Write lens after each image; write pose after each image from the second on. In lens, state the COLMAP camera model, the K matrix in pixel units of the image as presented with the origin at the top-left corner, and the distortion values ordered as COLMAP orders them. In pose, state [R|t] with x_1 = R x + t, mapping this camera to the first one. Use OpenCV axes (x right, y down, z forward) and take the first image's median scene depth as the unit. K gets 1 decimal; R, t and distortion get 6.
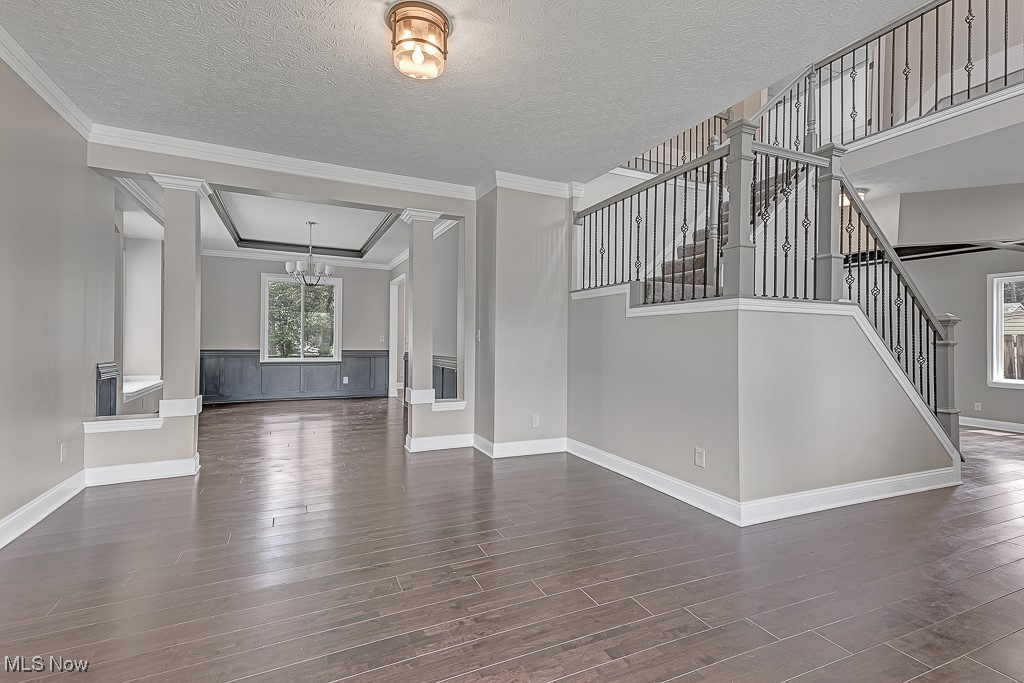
lens RADIAL K [[471.9, 0, 512.0], [0, 471.9, 341.5], [0, 0, 1]] dist [0.033236, -0.000030]
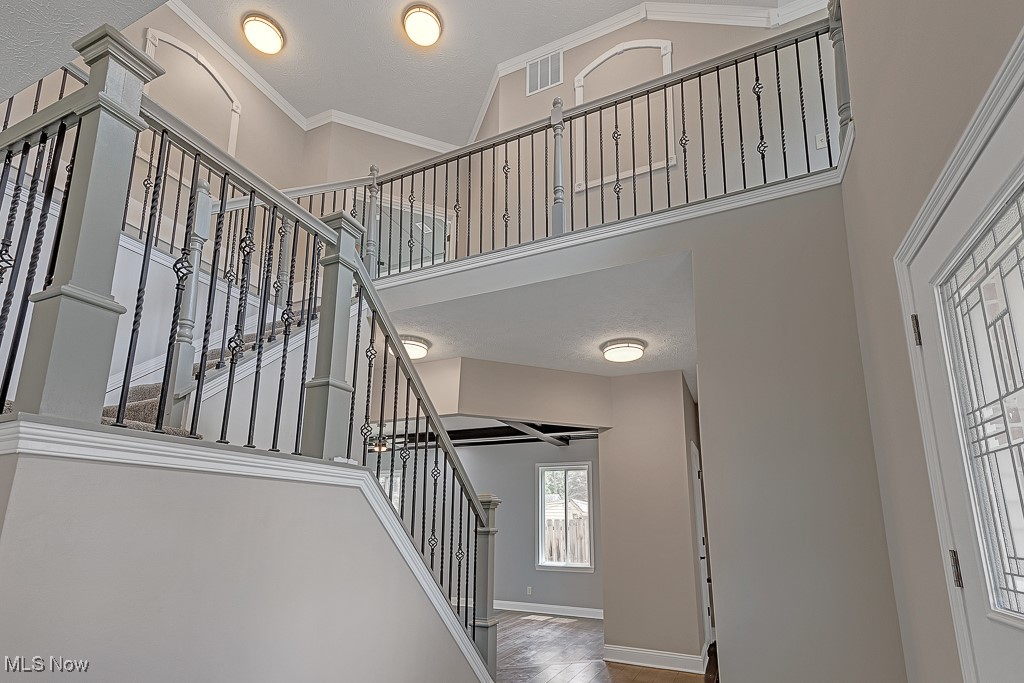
lens RADIAL K [[492.5, 0, 510.0], [0, 492.5, 425.8], [0, 0, 1]] dist [0.065185, 0.000102]
pose [[0.761267, 0.134049, 0.634431, 0.402507], [-0.012391, 0.981228, -0.192455, -0.010409], [-0.648320, 0.138648, 0.748637, 0.359733]]
